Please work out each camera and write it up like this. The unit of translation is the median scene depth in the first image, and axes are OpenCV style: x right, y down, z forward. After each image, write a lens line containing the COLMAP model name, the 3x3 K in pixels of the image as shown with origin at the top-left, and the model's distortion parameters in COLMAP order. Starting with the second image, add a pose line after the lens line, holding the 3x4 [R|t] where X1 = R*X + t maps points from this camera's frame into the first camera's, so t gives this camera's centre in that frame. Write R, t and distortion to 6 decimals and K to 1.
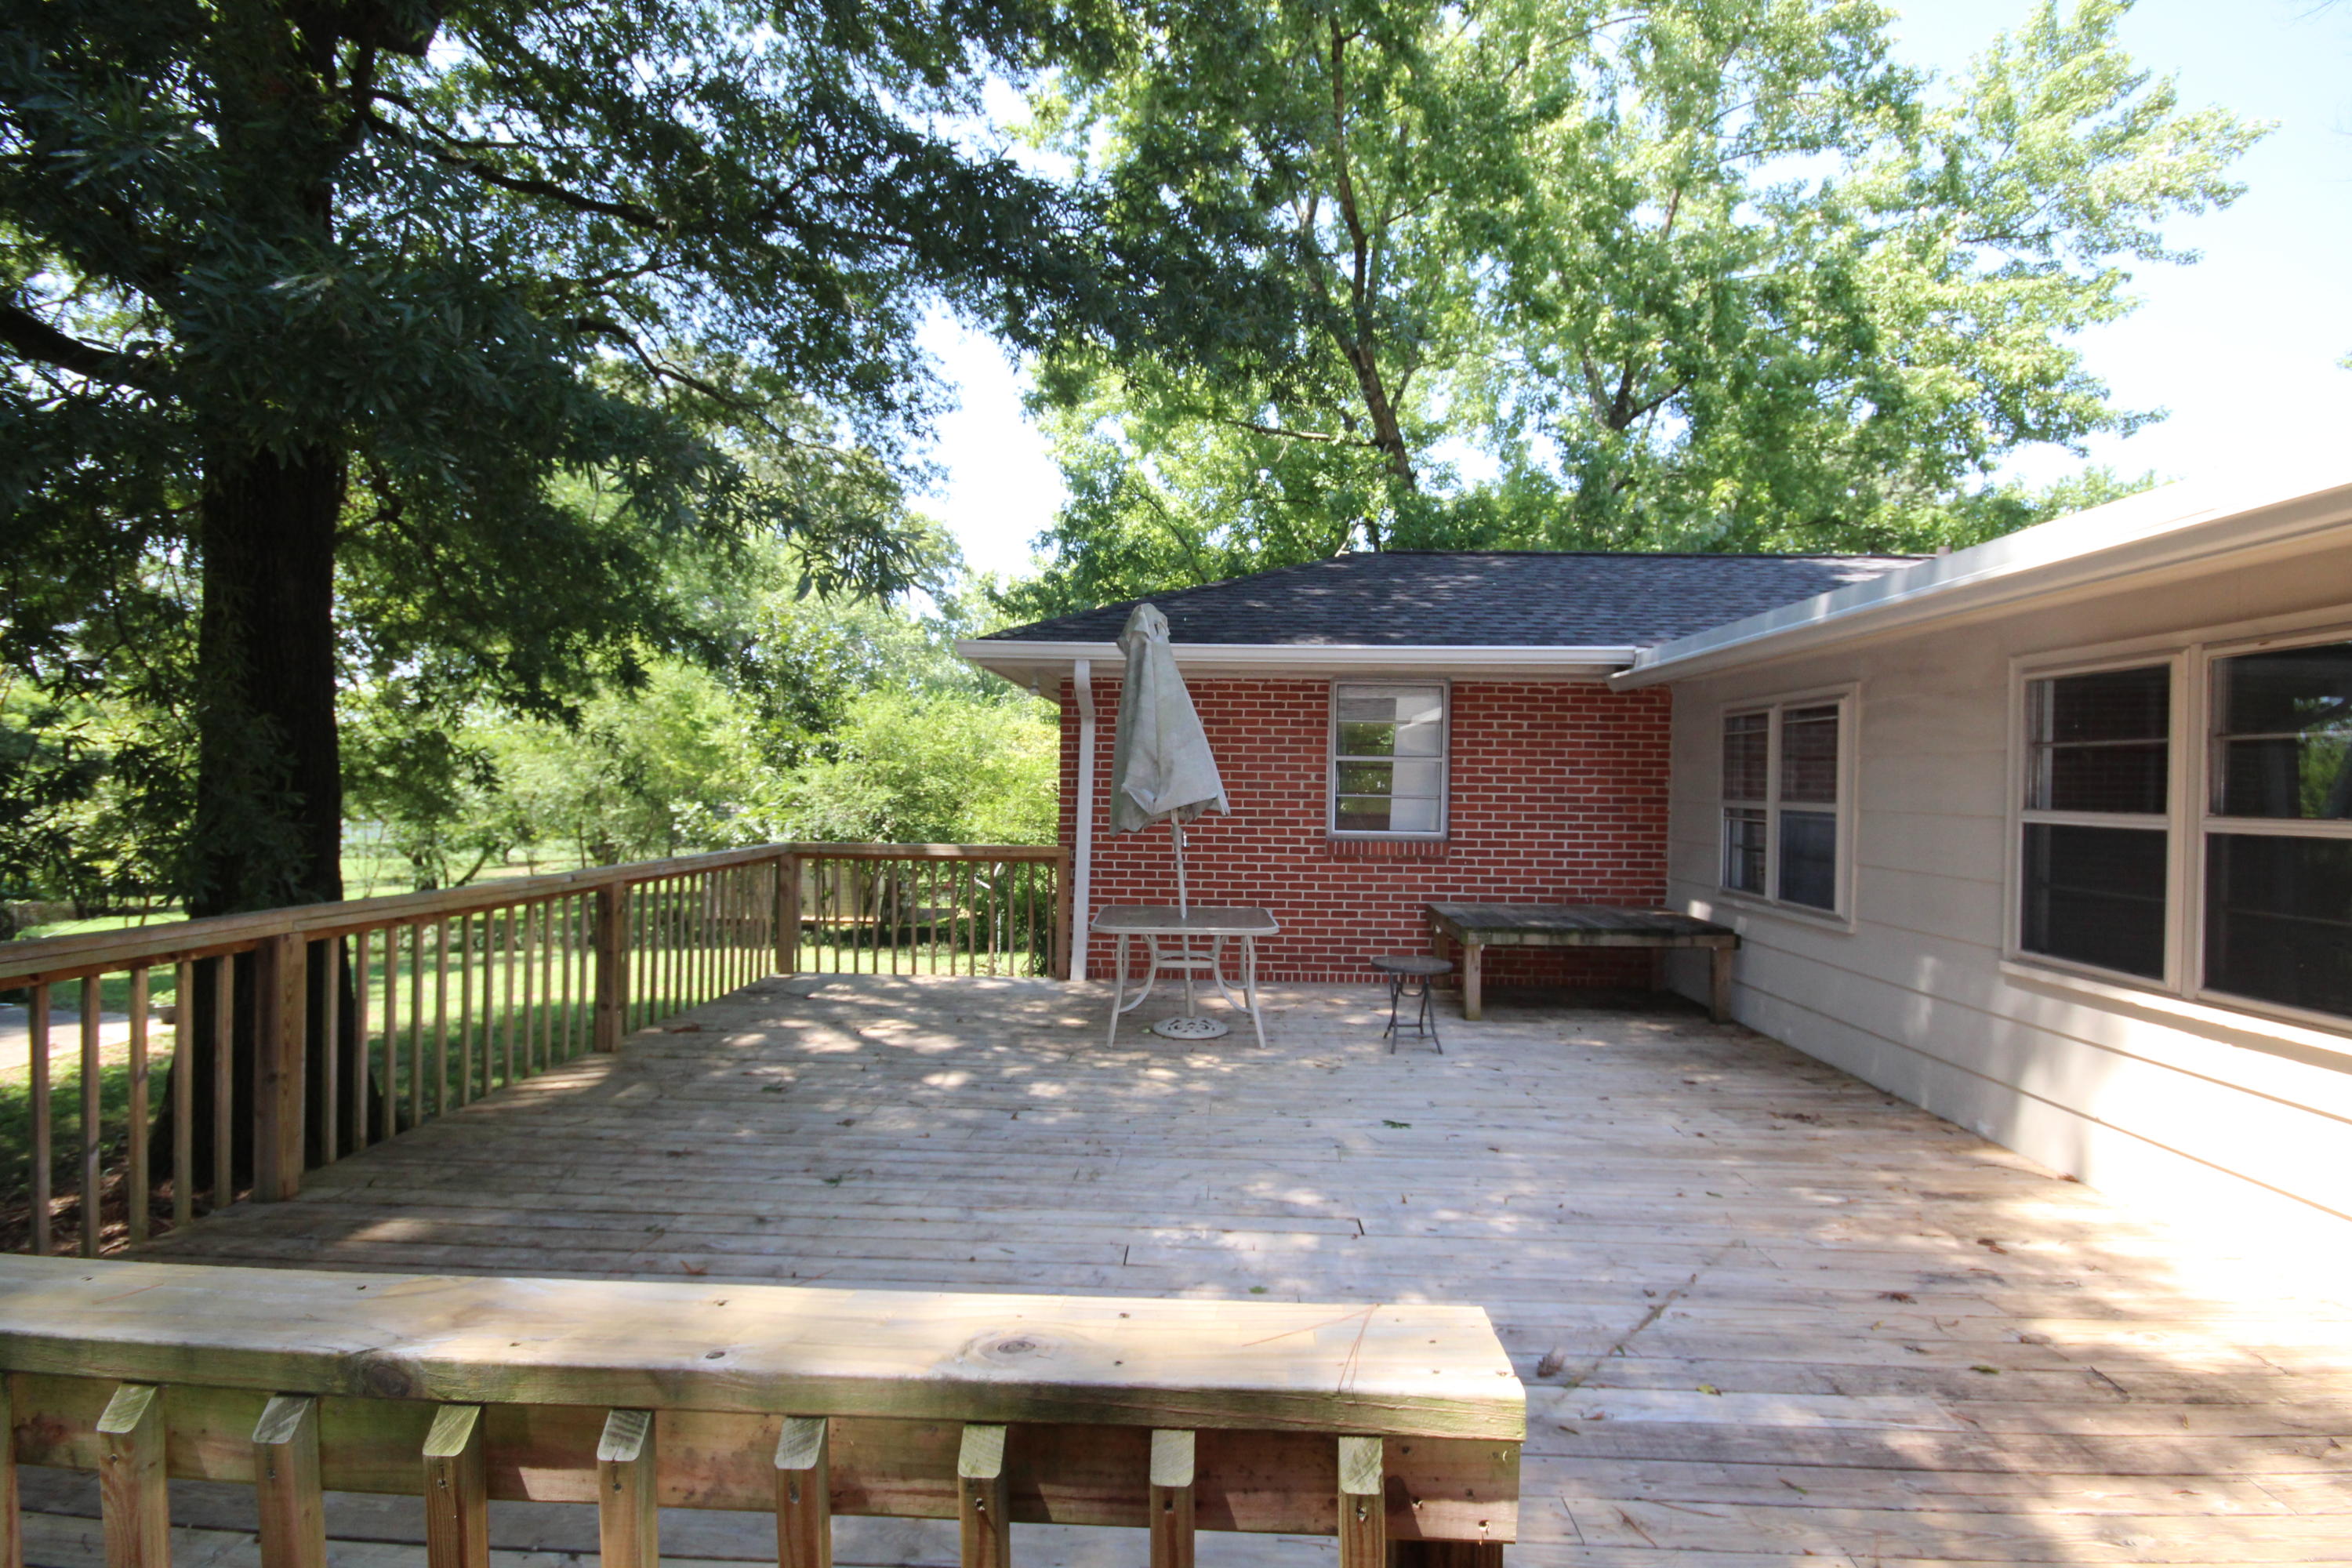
lens RADIAL K [[1120.5, 0, 1176.0], [0, 1120.5, 784.0], [0, 0, 1]] dist [-0.000341, -0.001129]
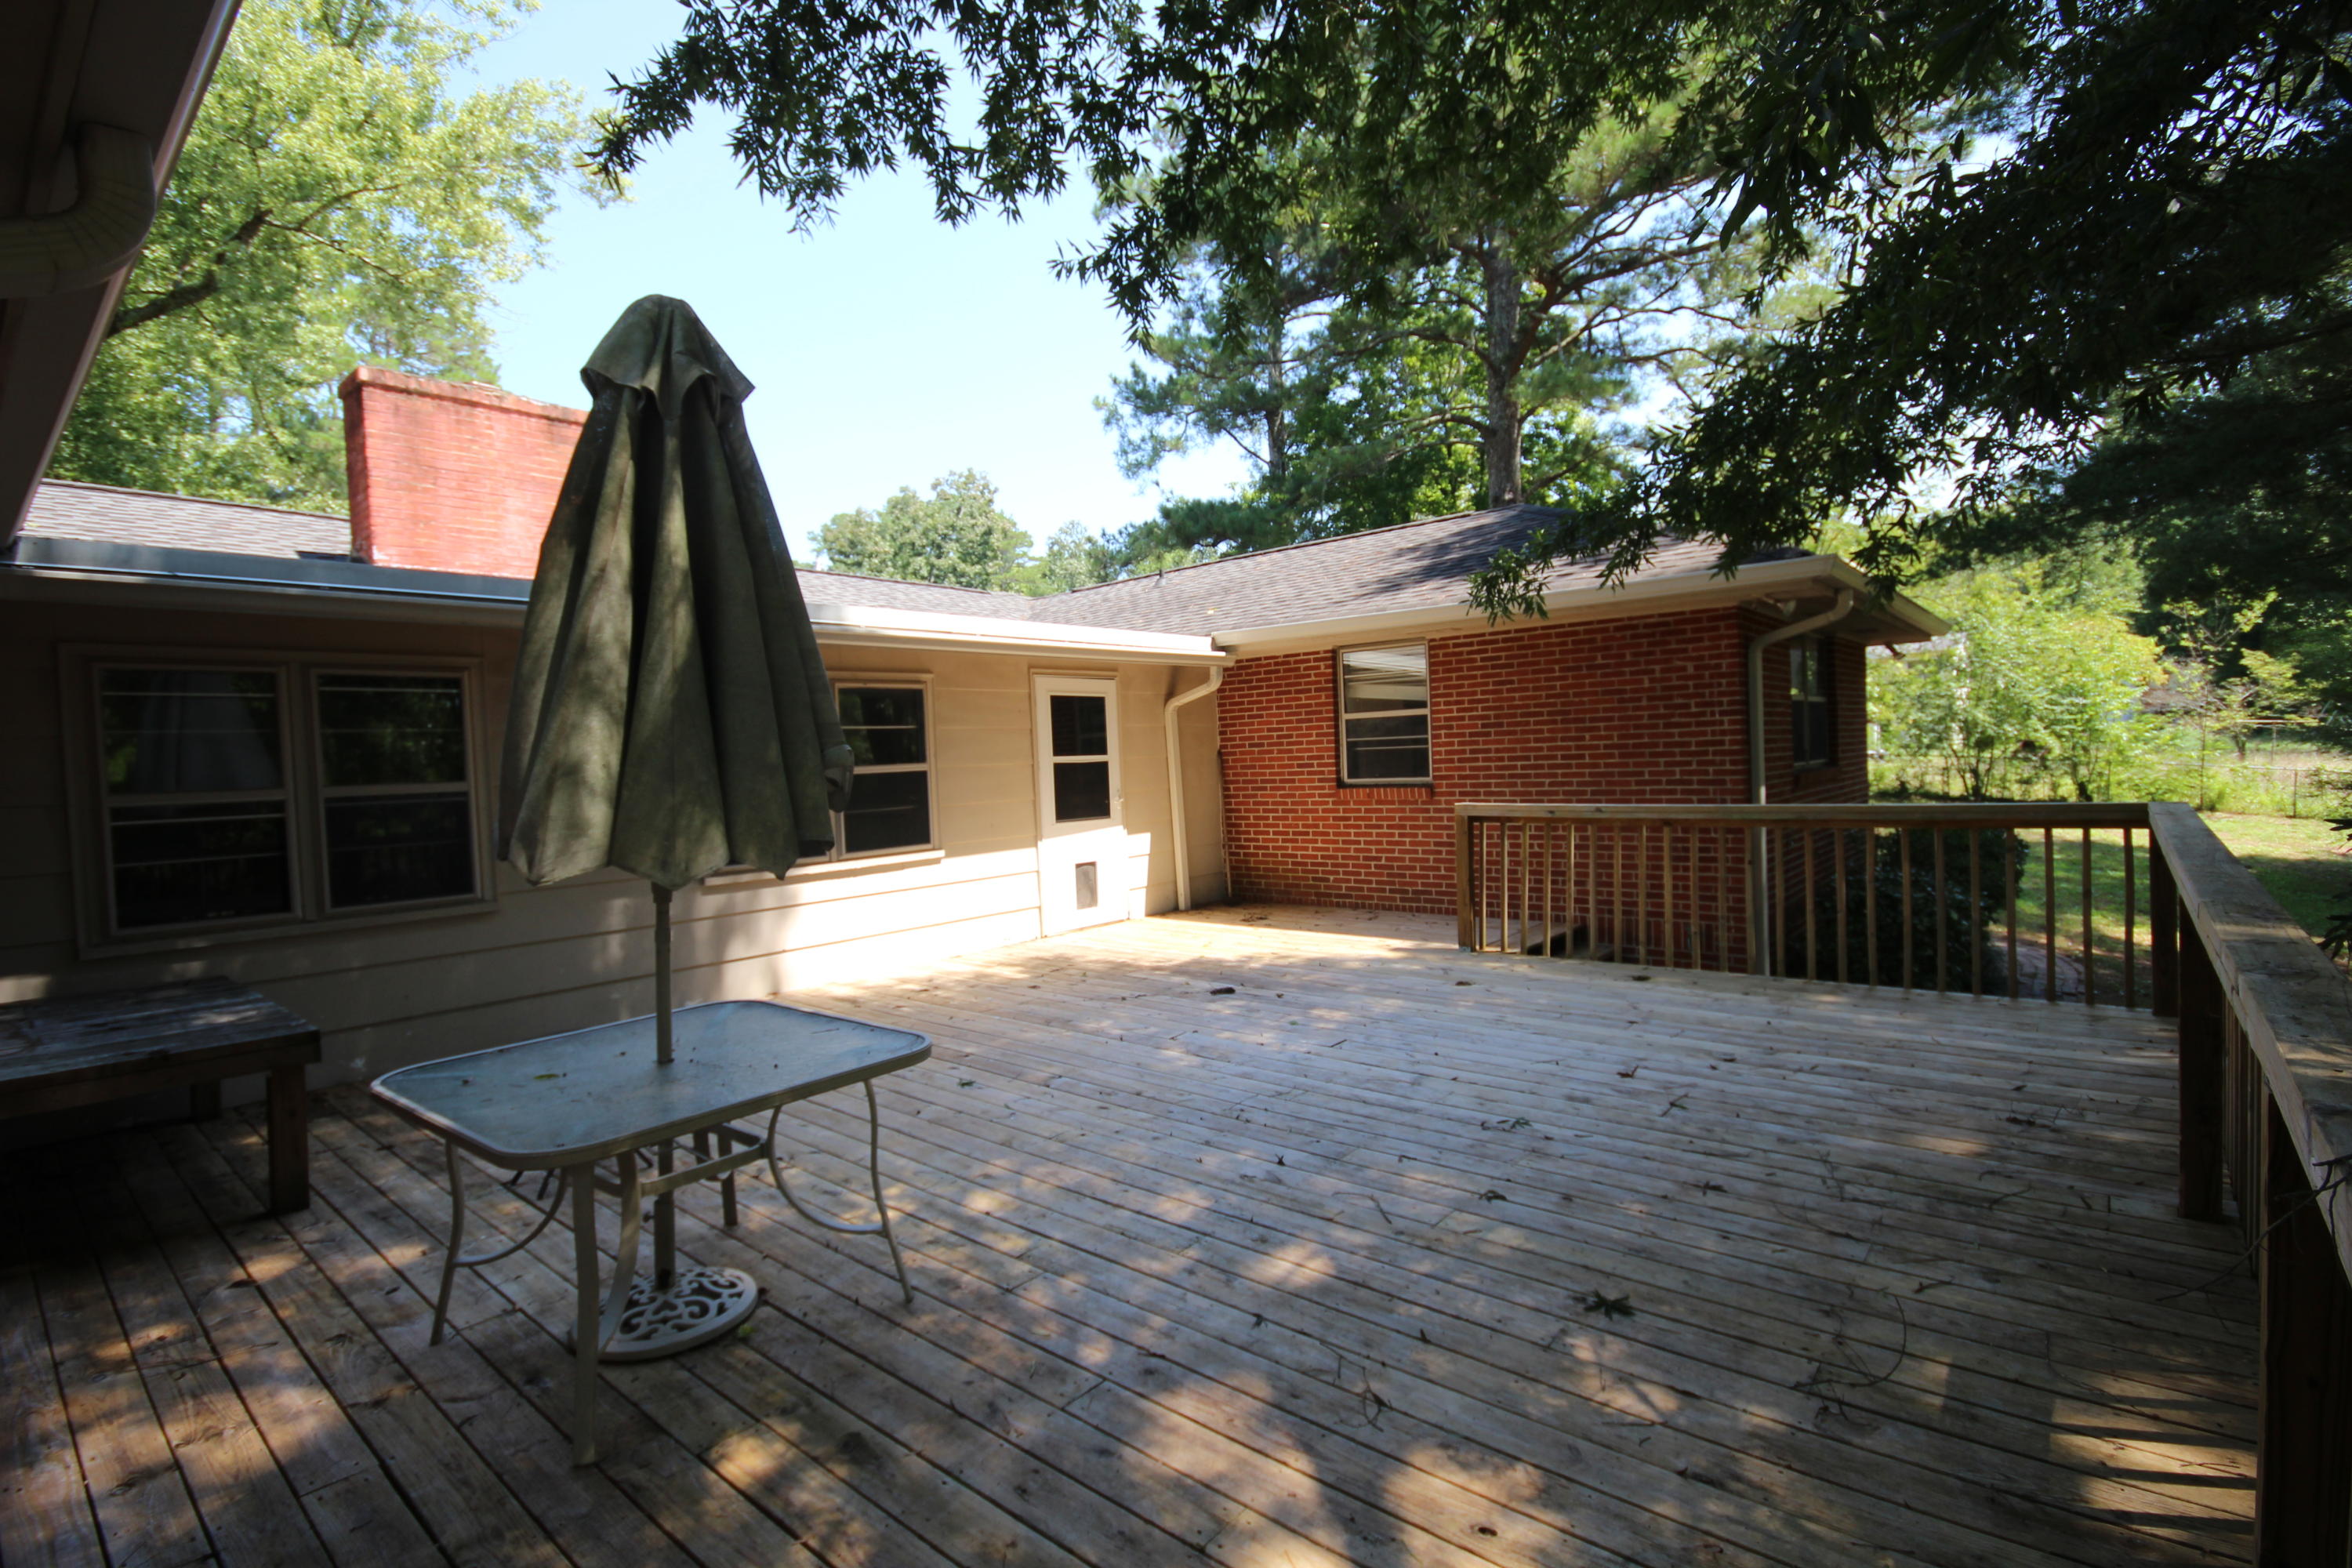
lens RADIAL K [[1054.0, 0, 1176.0], [0, 1054.0, 784.0], [0, 0, 1]] dist [-0.002985, -0.000412]
pose [[-0.788235, -0.000685, 0.615374, -0.531656], [0.029485, 0.998809, 0.038880, 0.002521], [-0.614668, 0.048791, -0.787276, 1.588173]]
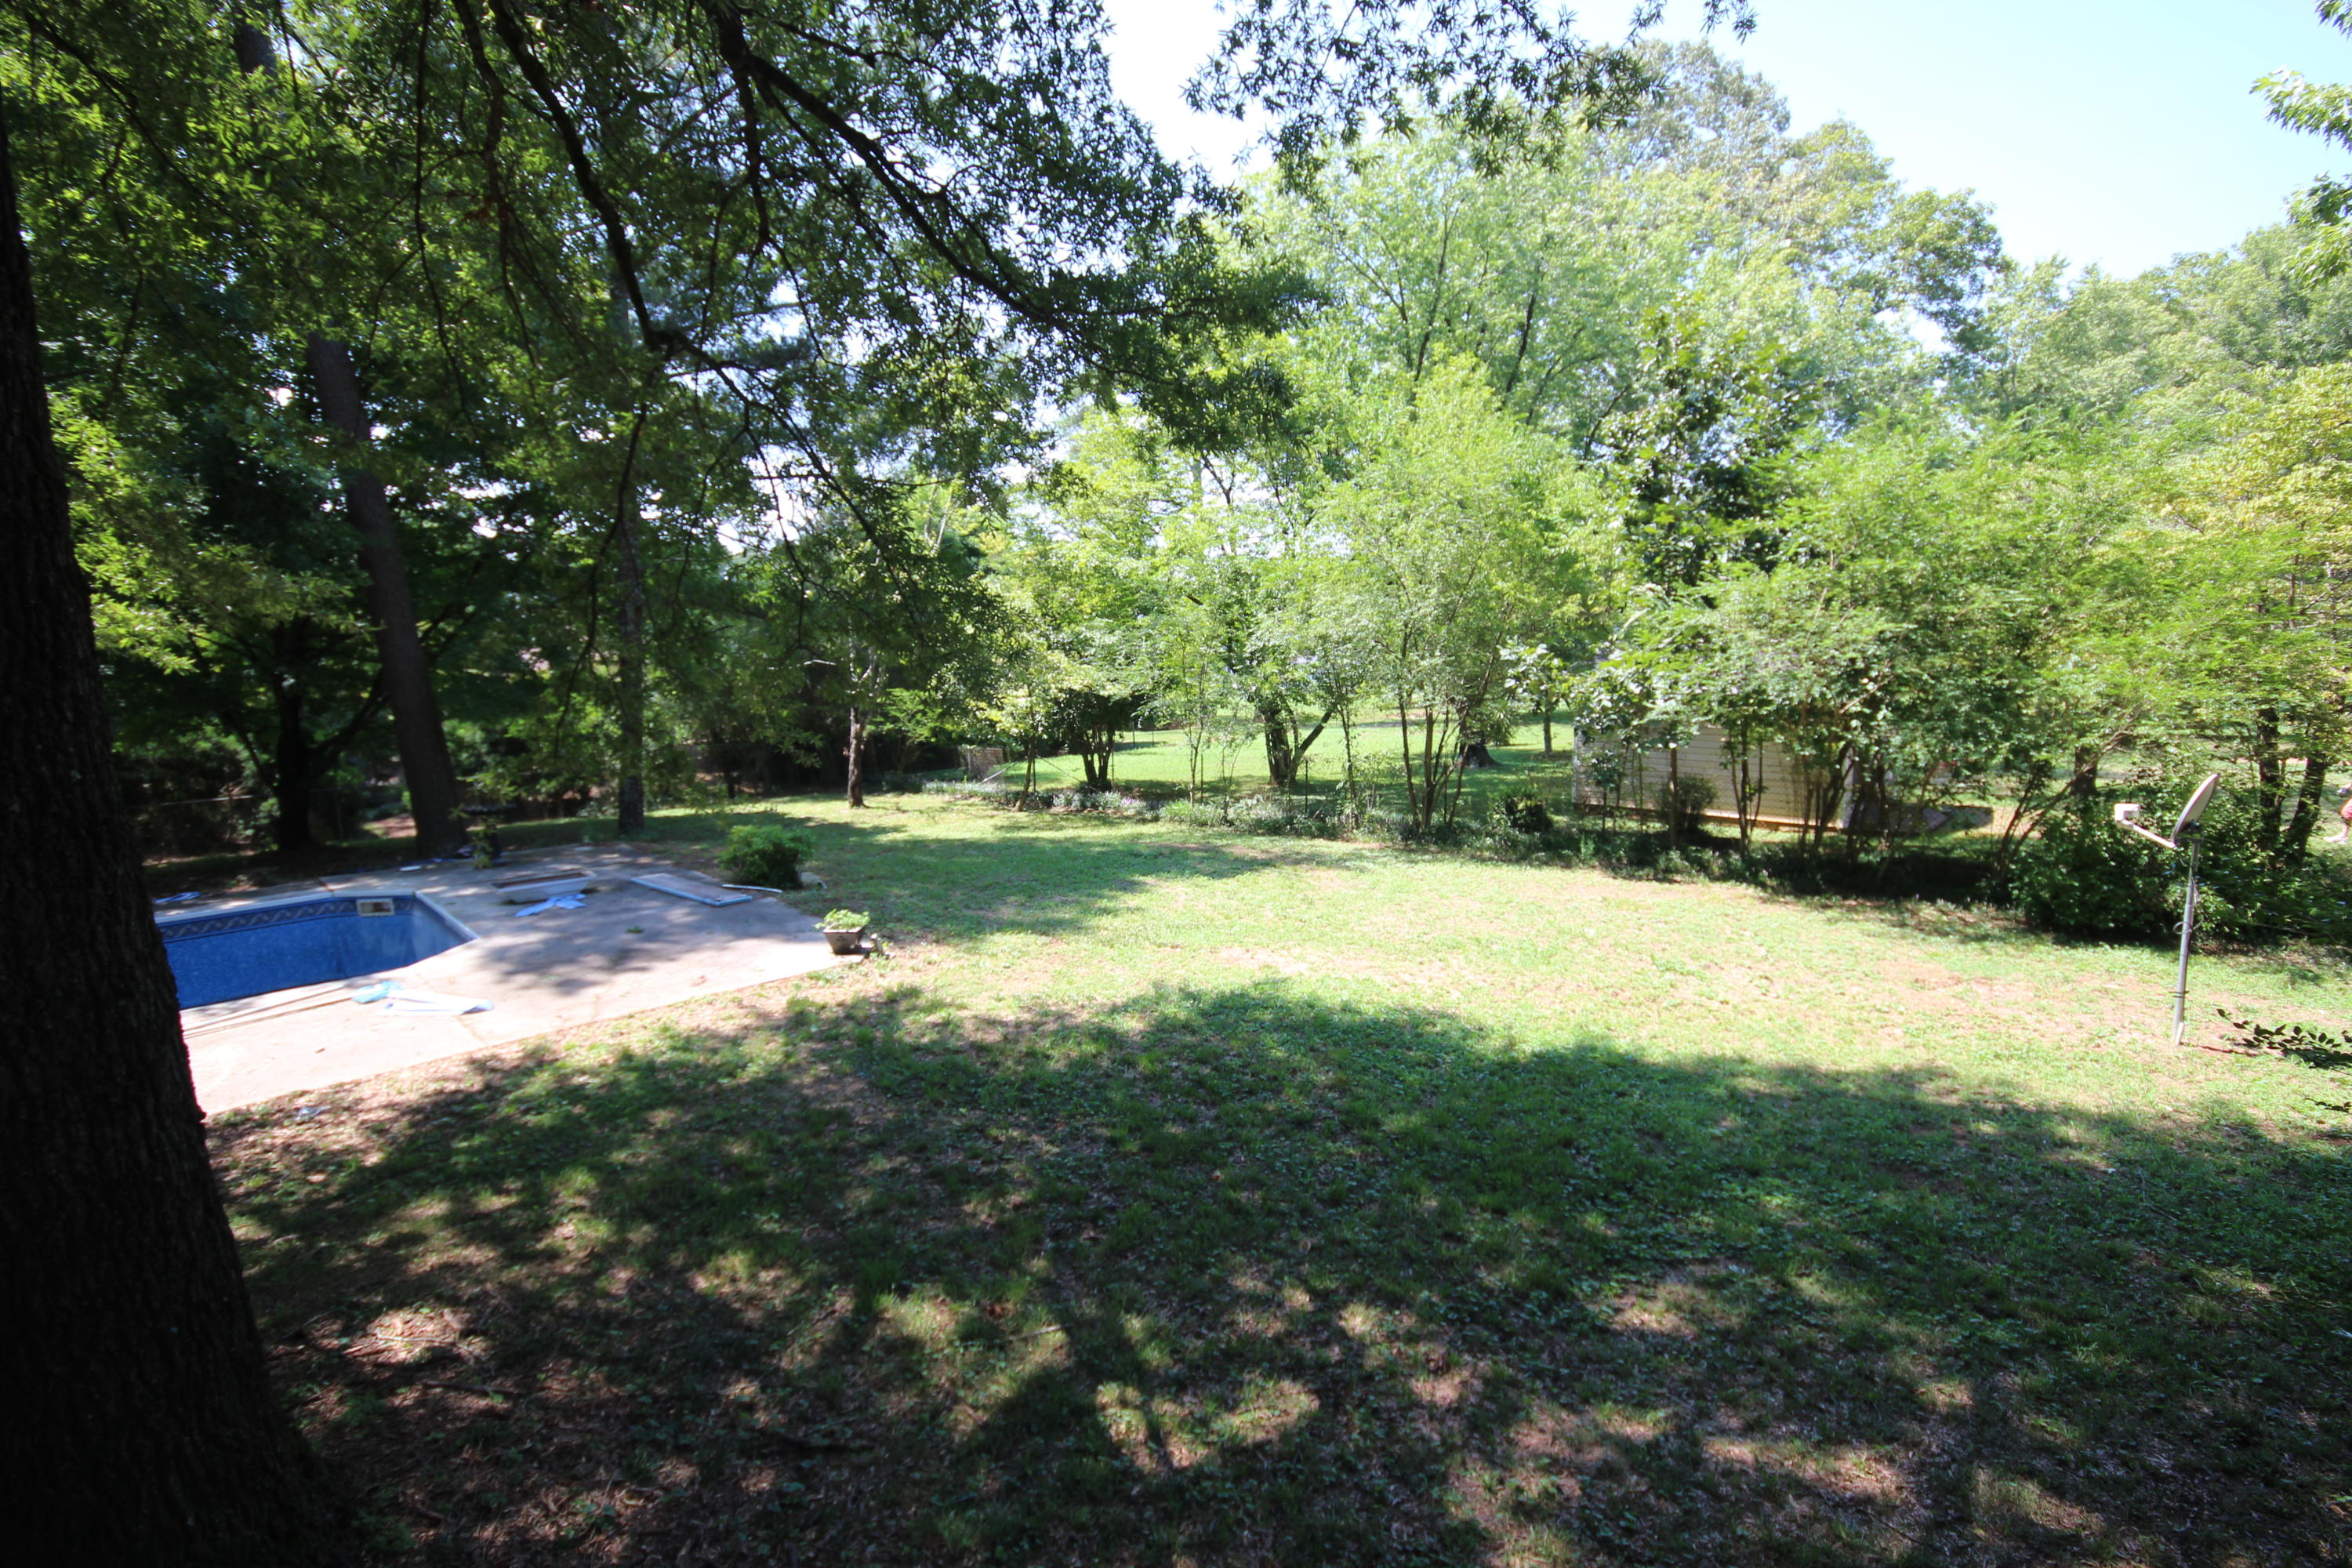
lens RADIAL K [[1120.5, 0, 1176.0], [0, 1120.5, 784.0], [0, 0, 1]] dist [-0.000341, -0.001129]
pose [[0.709384, 0.068773, -0.701459, -0.115502], [0.037328, 0.990166, 0.134829, 0.000757], [0.703833, -0.121830, 0.699840, 0.385692]]
